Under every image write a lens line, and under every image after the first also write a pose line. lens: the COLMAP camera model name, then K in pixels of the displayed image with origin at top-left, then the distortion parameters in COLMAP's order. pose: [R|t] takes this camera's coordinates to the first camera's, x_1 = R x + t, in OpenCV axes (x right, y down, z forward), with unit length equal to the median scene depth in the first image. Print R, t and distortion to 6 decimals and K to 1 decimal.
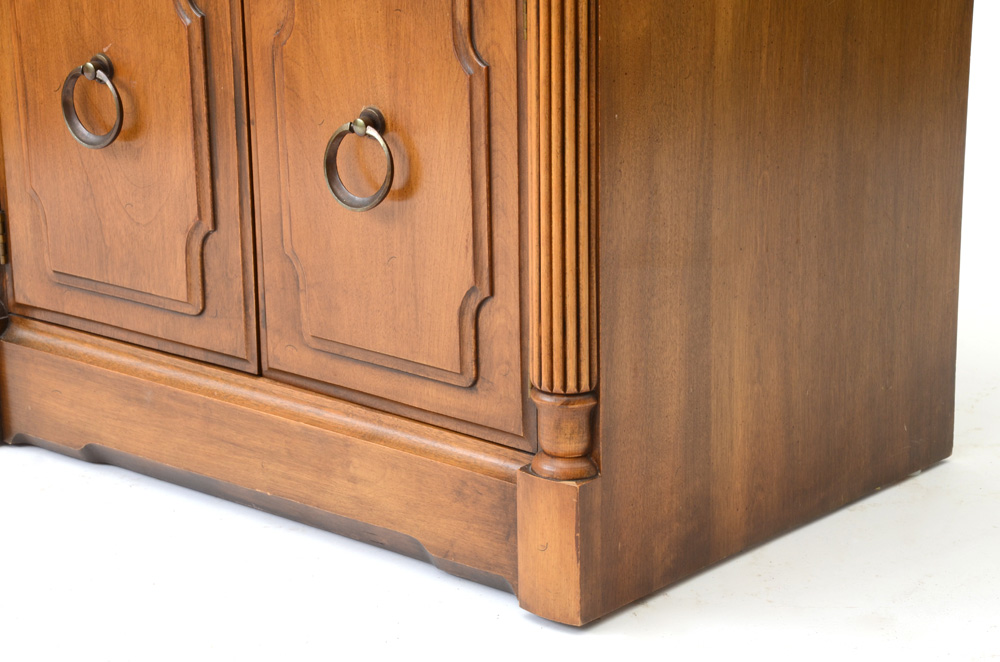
lens RADIAL K [[2792.4, 0, 500.0], [0, 2792.4, 331.0], [0, 0, 1]] dist [0.696489, 0.752024]
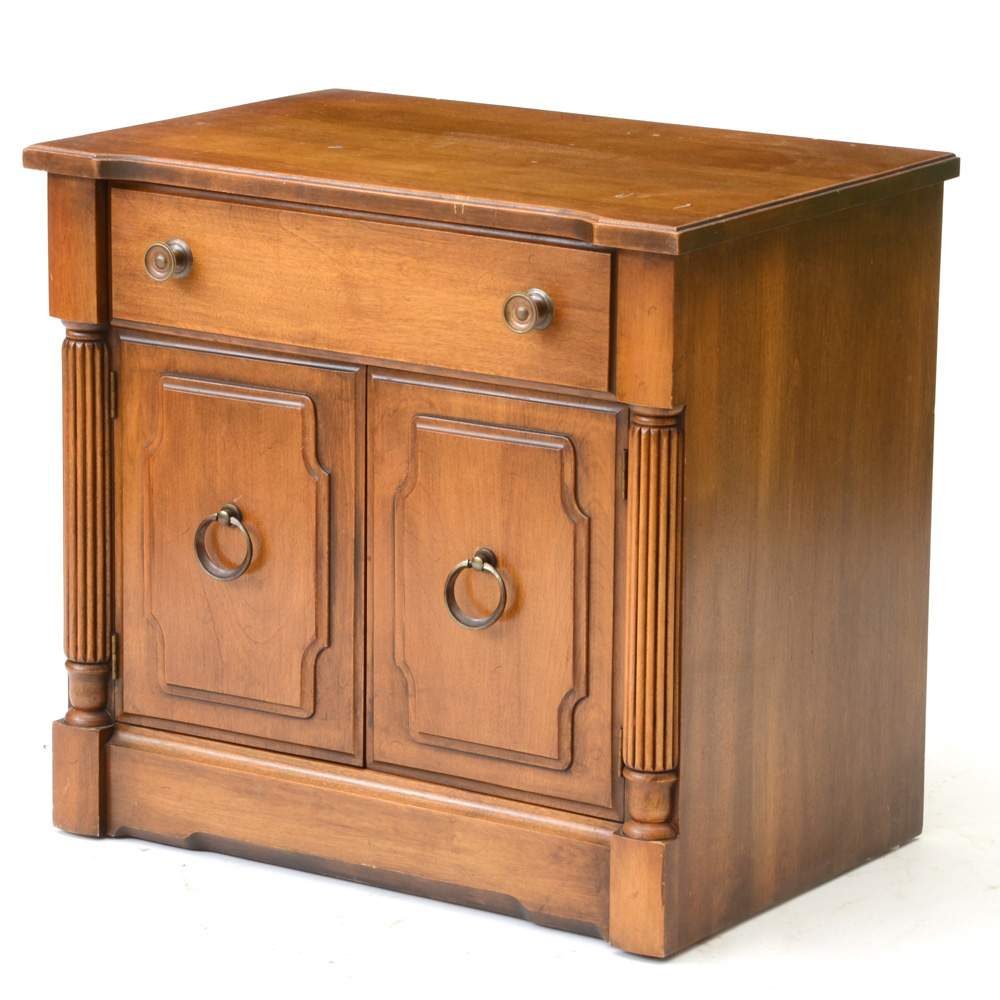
lens RADIAL K [[5093.9, 0, 446.0], [0, 5093.9, 498.4], [0, 0, 1]] dist [0.979833, -2.626549]
pose [[0.991954, -0.006056, 0.126451, -0.337002], [0.014006, 0.997973, -0.062074, 0.038287], [-0.125819, 0.063346, 0.990029, -1.209650]]
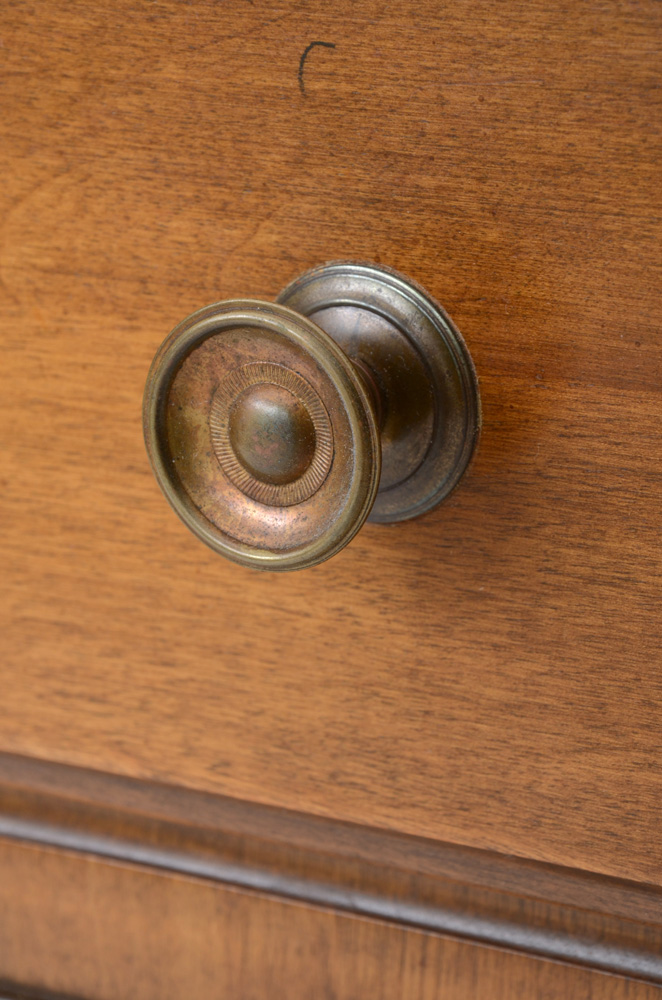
lens RADIAL K [[3502.6, 0, 331.0], [0, 3502.6, 500.0], [0, 0, 1]] dist [0.199434, 1.789361]
pose [[0.989589, -0.069002, 0.126305, -0.059492], [0.068866, 0.997611, 0.005443, -0.168106], [-0.126379, 0.003311, 0.991977, 0.675494]]
